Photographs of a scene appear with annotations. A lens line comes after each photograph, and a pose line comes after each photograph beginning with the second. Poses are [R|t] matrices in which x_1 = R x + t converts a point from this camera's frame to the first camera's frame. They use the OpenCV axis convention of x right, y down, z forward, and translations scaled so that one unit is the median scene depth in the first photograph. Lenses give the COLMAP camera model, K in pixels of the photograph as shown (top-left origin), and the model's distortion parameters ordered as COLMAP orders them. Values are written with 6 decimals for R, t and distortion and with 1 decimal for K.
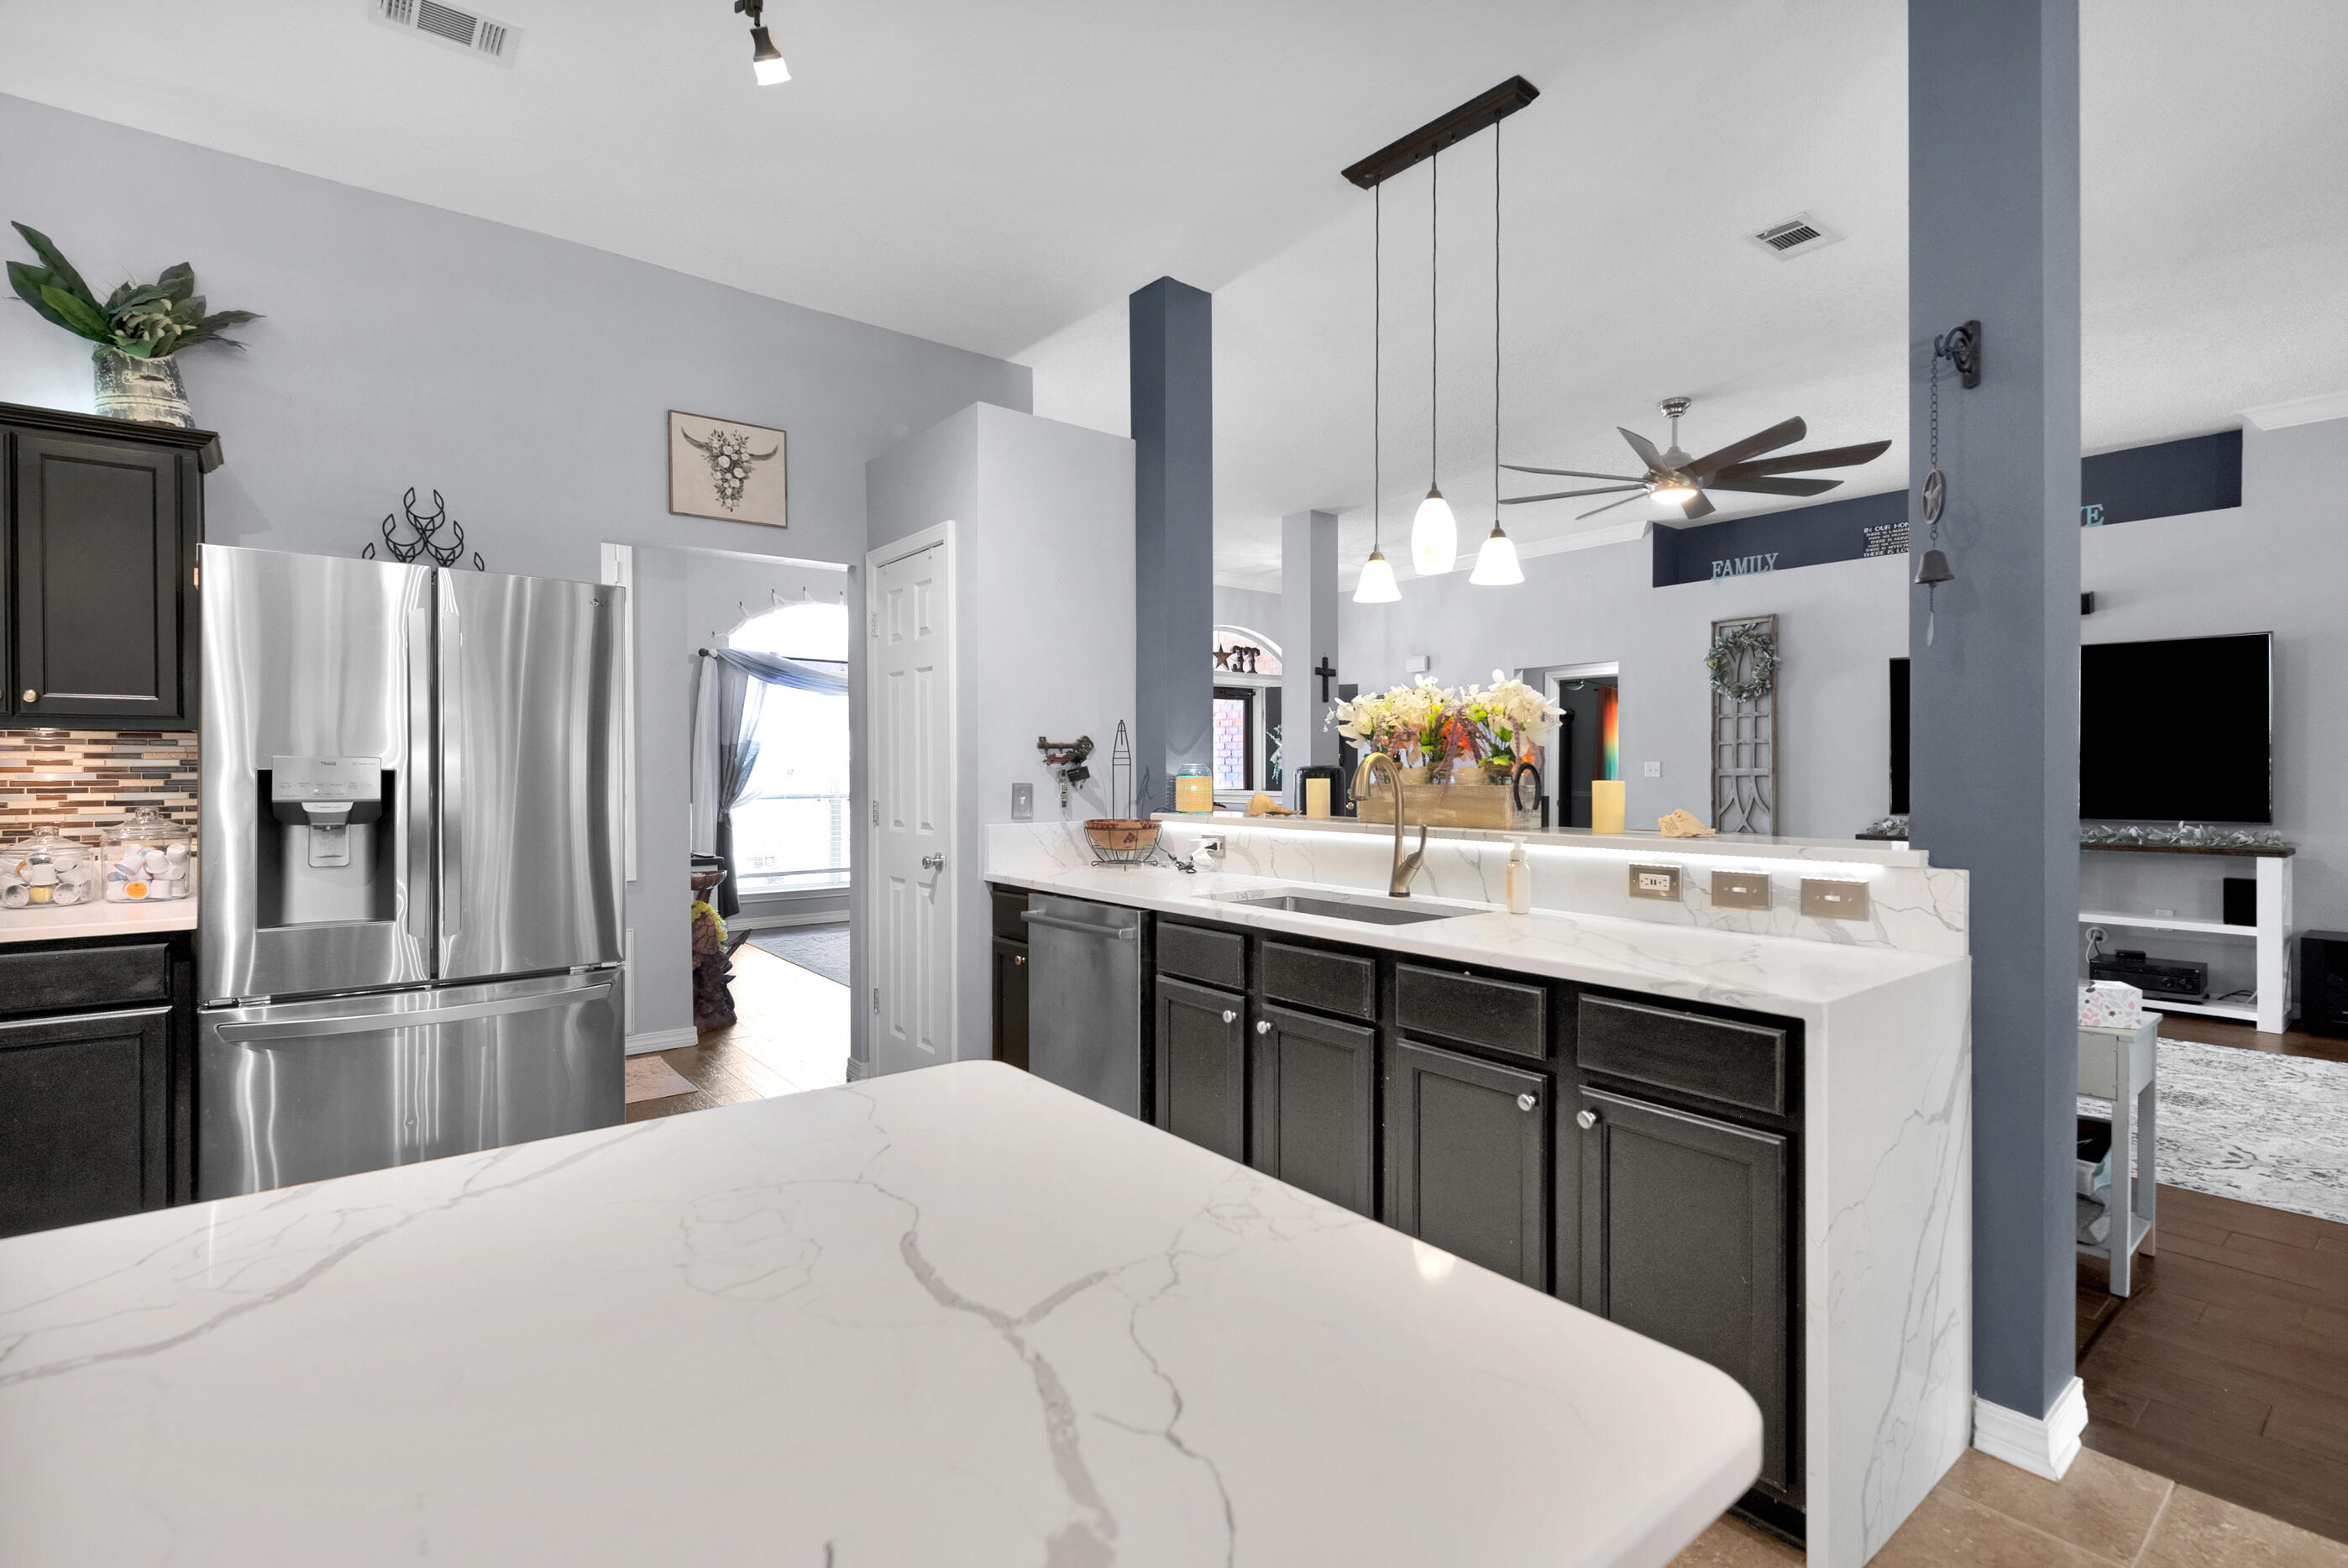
lens RADIAL K [[1122.4, 0, 1192.4], [0, 1122.4, 778.3], [0, 0, 1]] dist [0.004329, -0.005919]
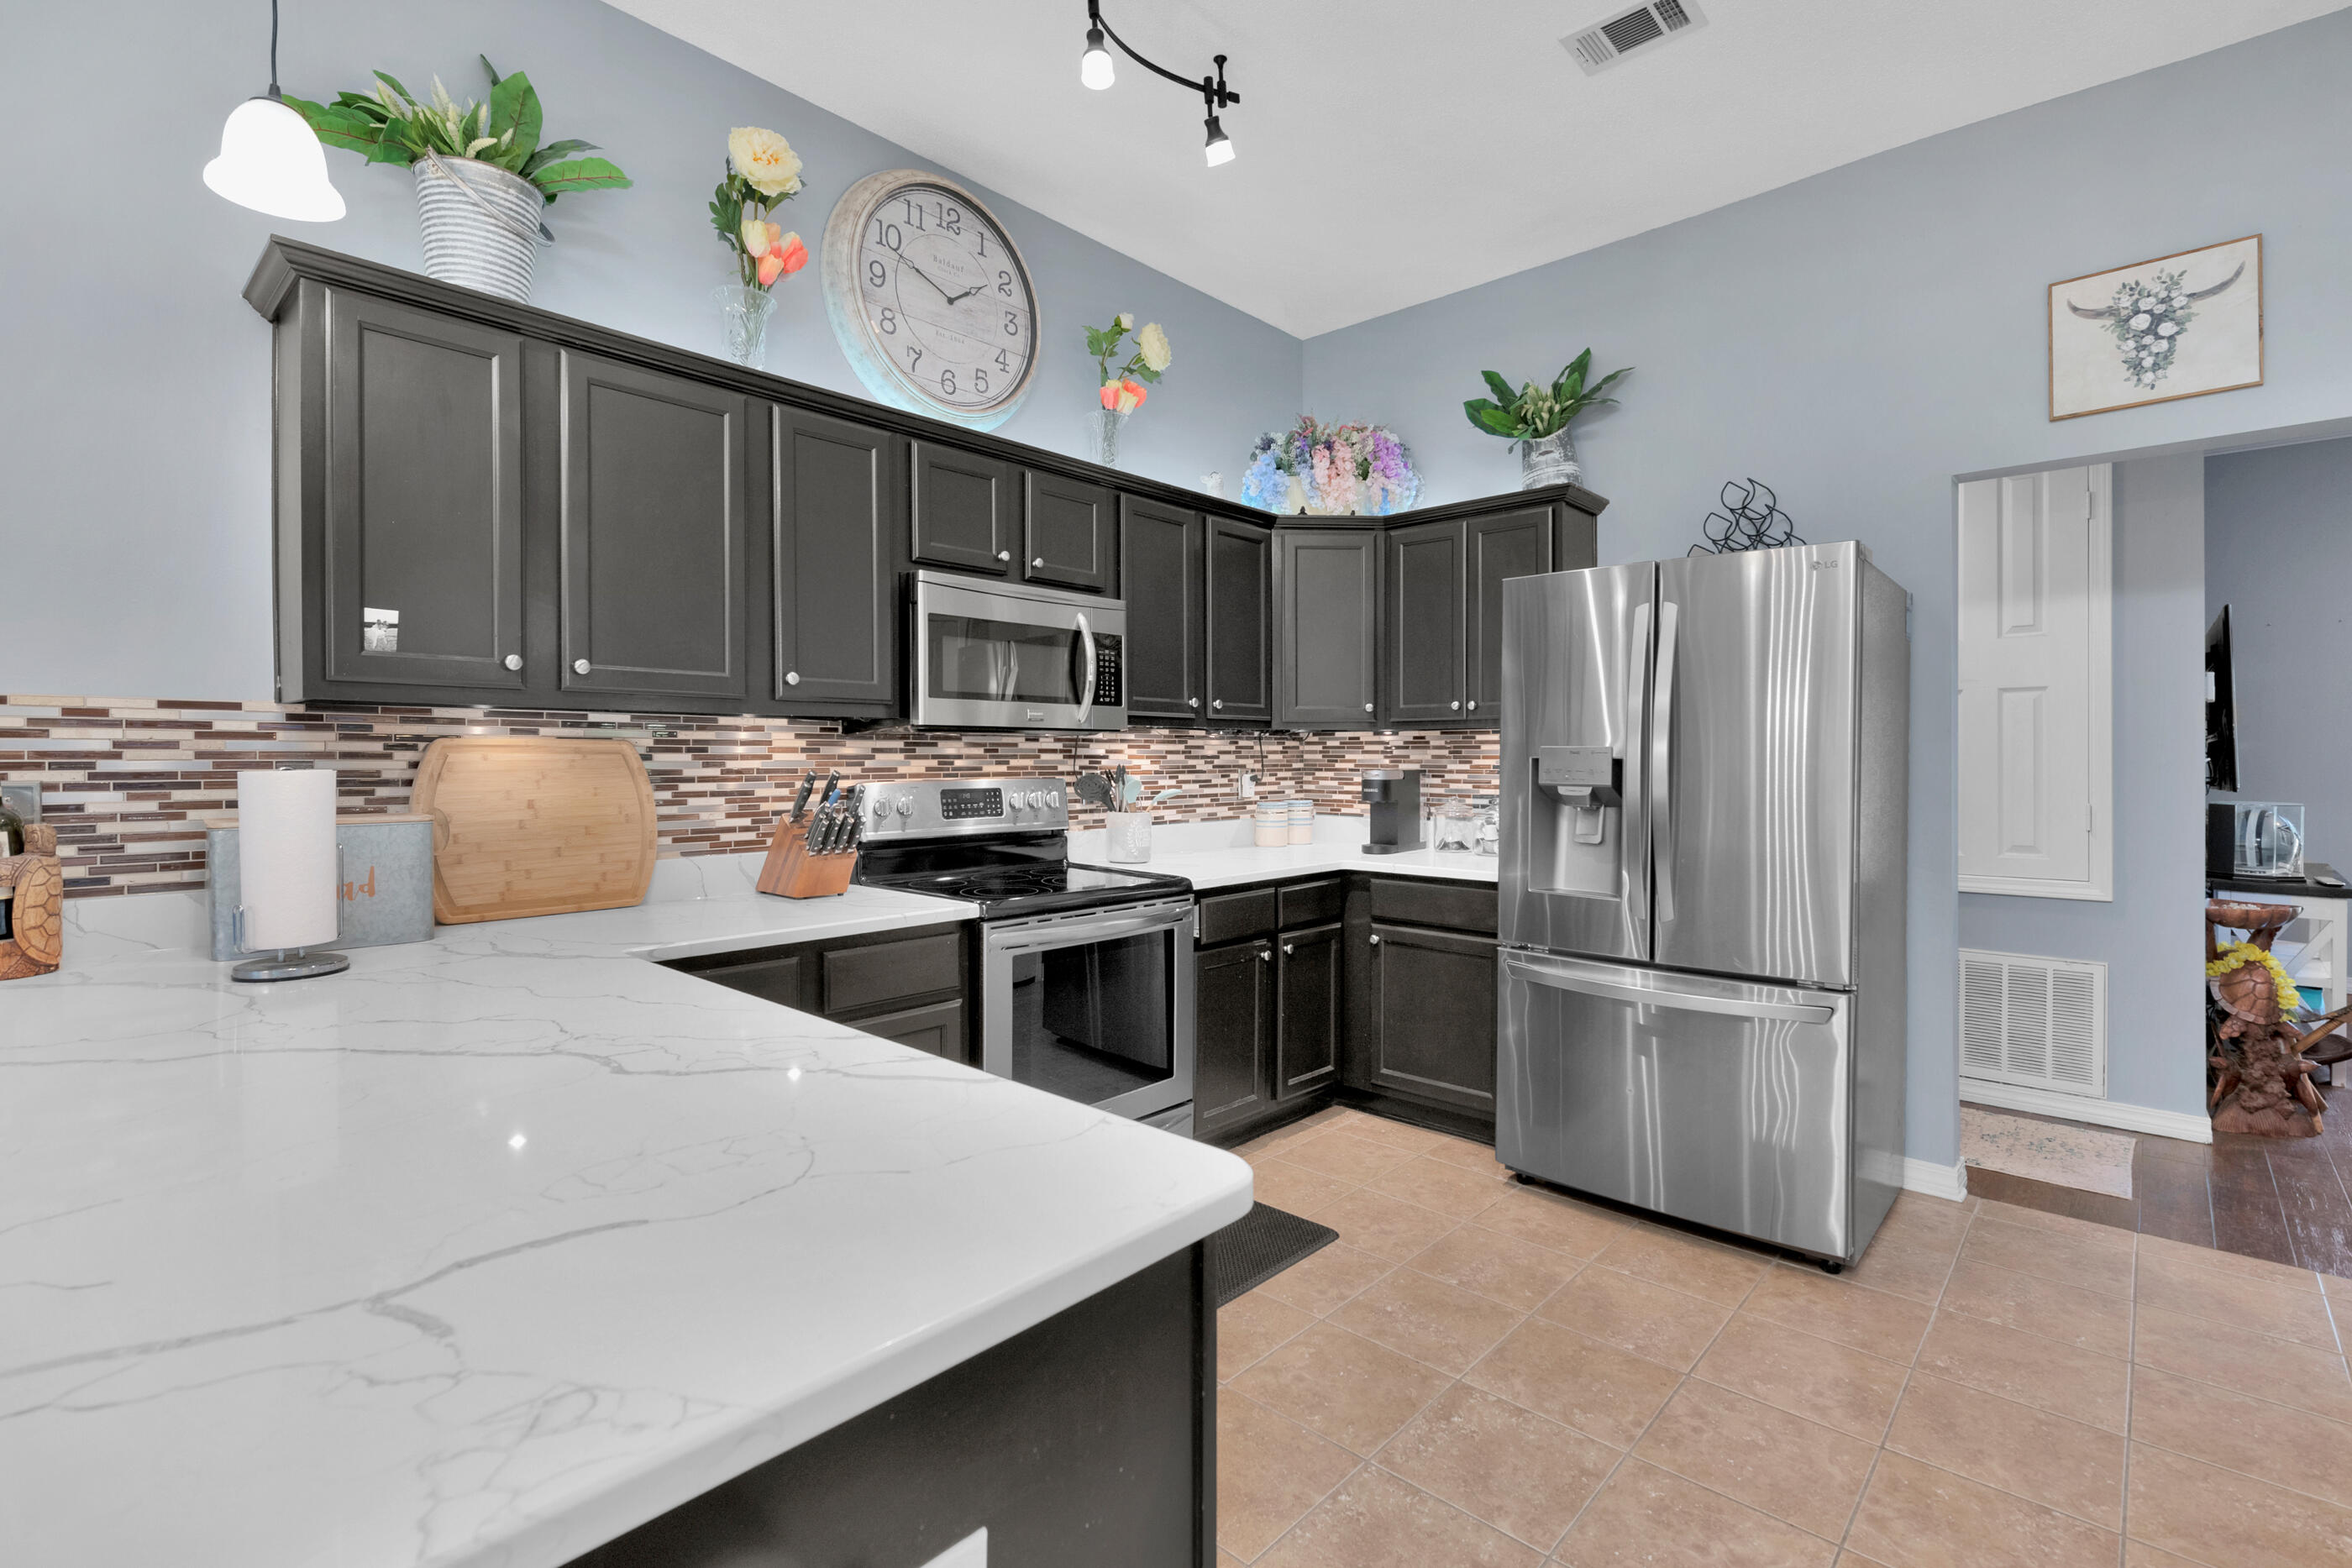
lens RADIAL K [[1082.9, 0, 1197.0], [0, 1082.9, 763.0], [0, 0, 1]] dist [0.005829, -0.006734]
pose [[0.124983, 0.006823, -0.992135, 0.215611], [-0.007381, 0.999955, 0.005947, -0.004880], [0.992131, 0.006580, 0.125028, 0.379683]]
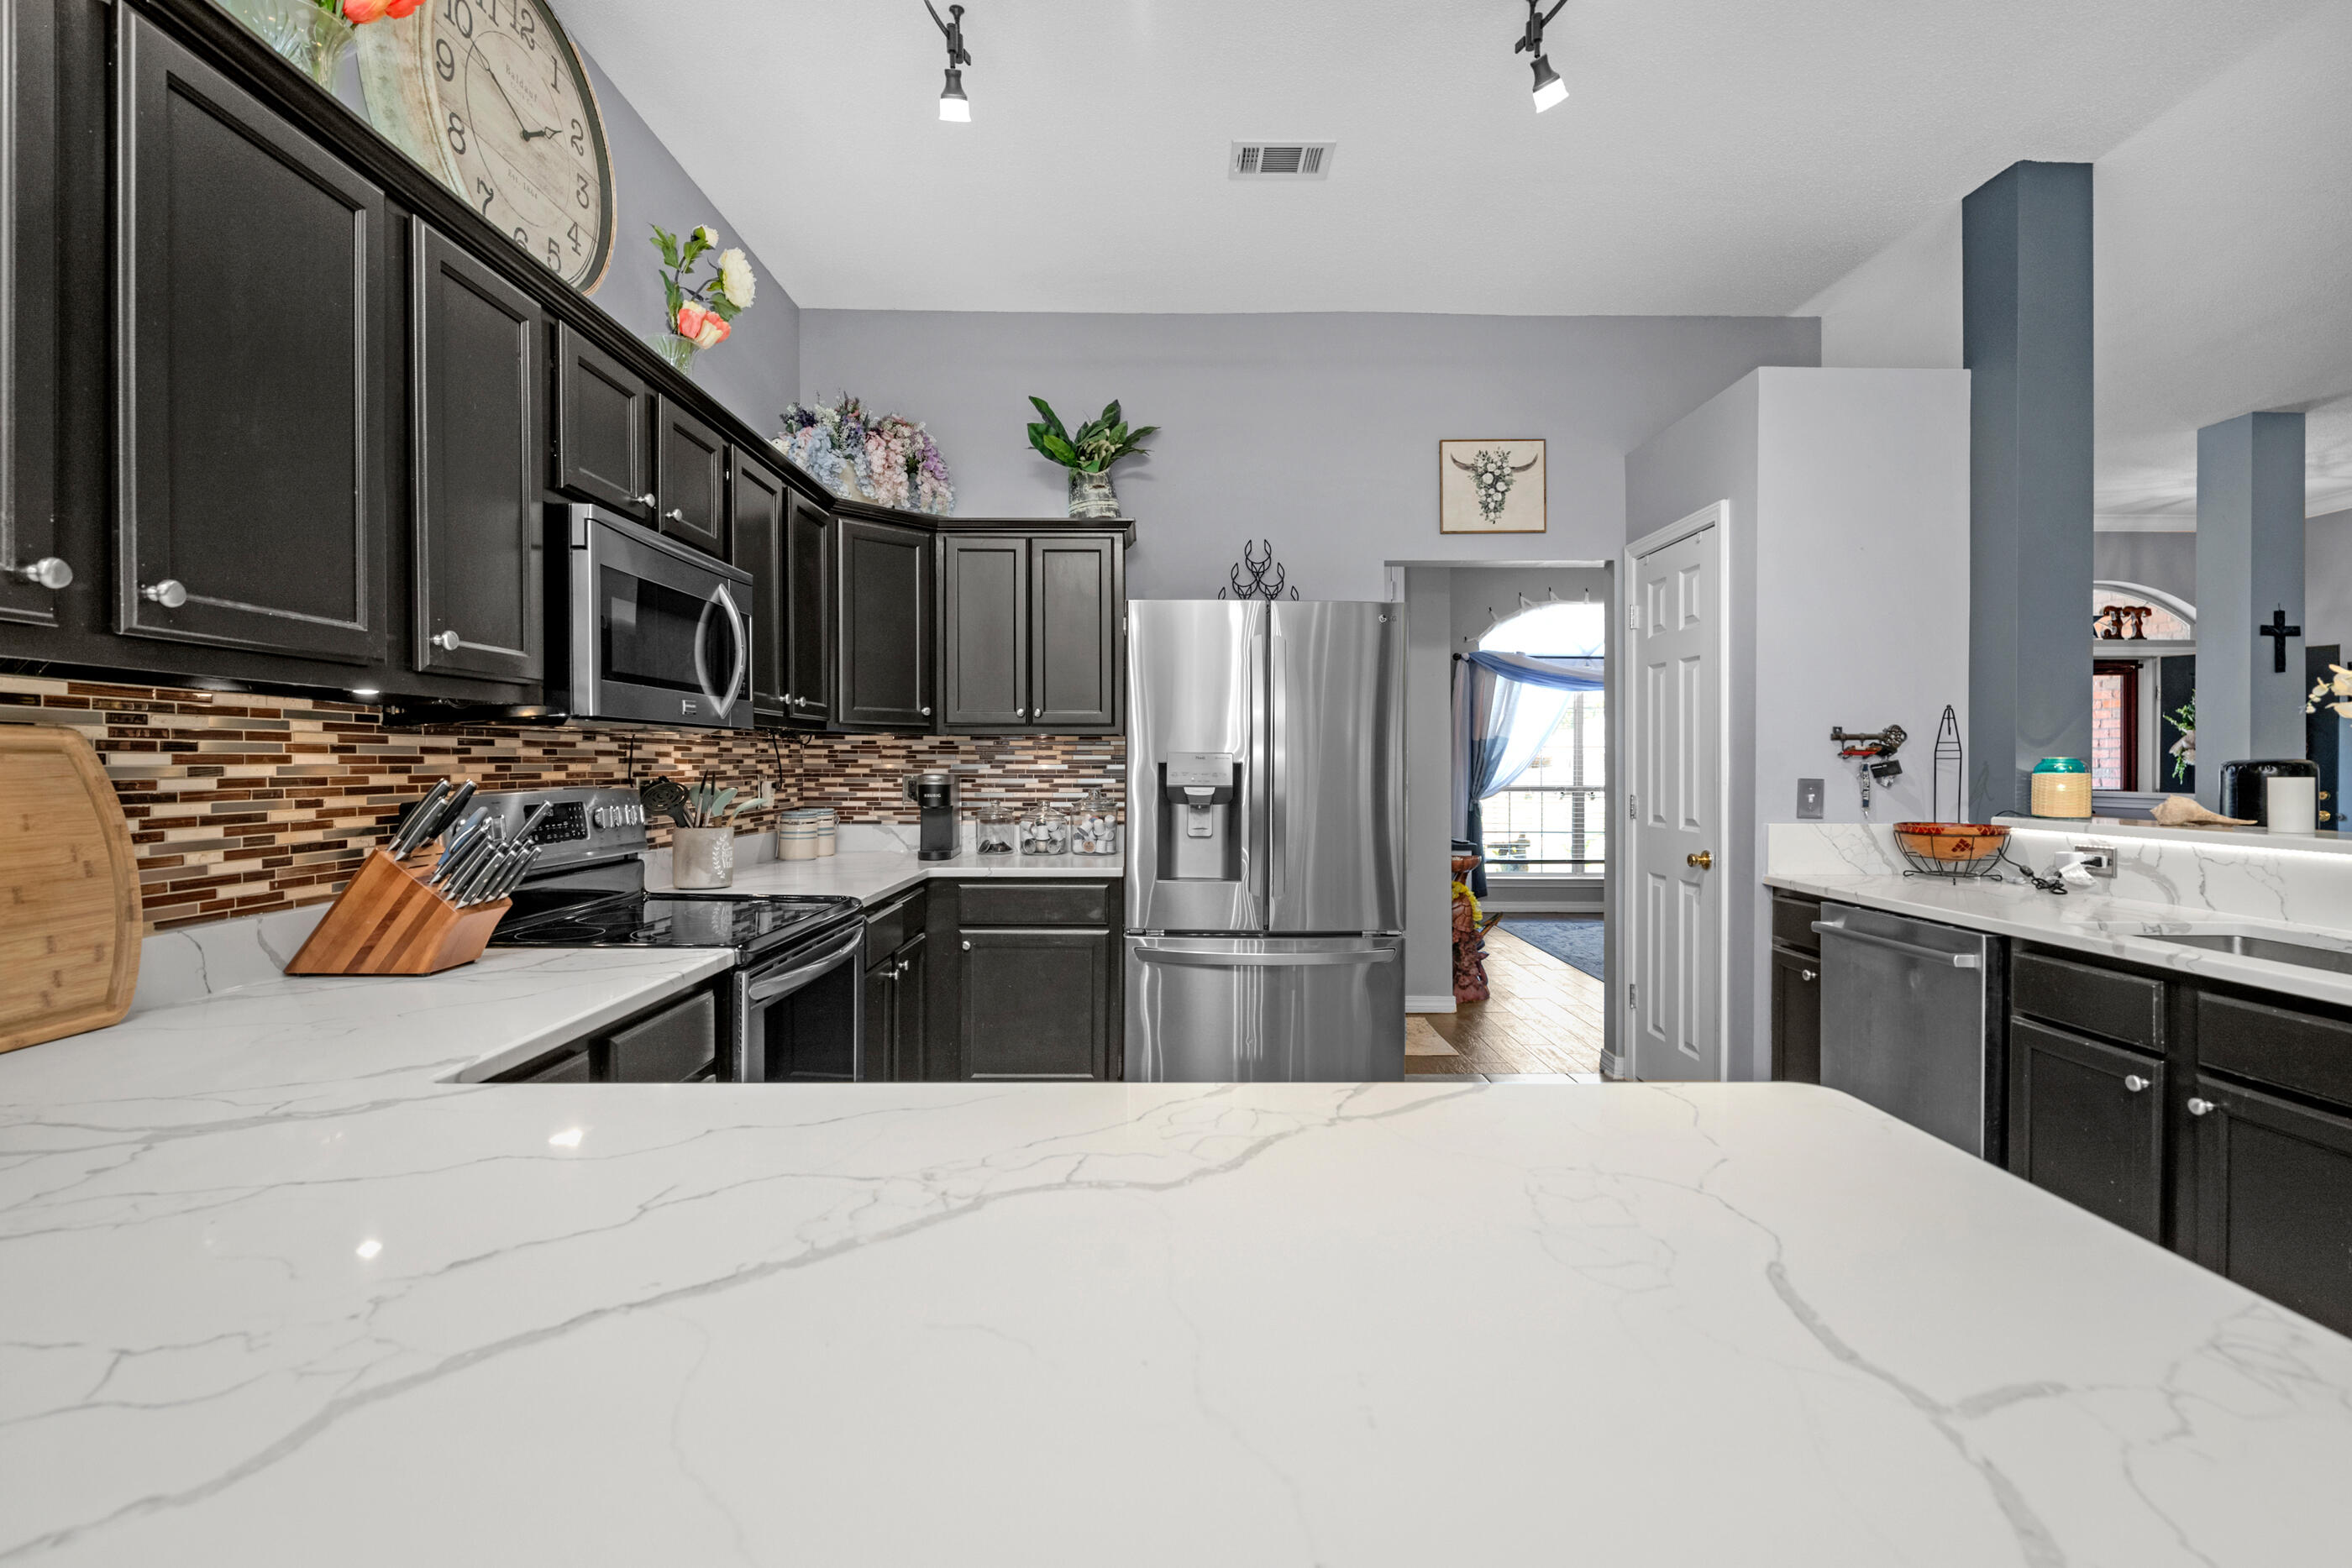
lens RADIAL K [[1061.9, 0, 1135.3], [0, 1061.9, 769.4], [0, 0, 1]] dist [0.007588, -0.007768]
pose [[0.770398, 0.005831, -0.637536, -0.028037], [-0.006910, 0.999976, 0.000797, -0.000211], [0.637525, 0.003792, 0.770420, -0.004691]]
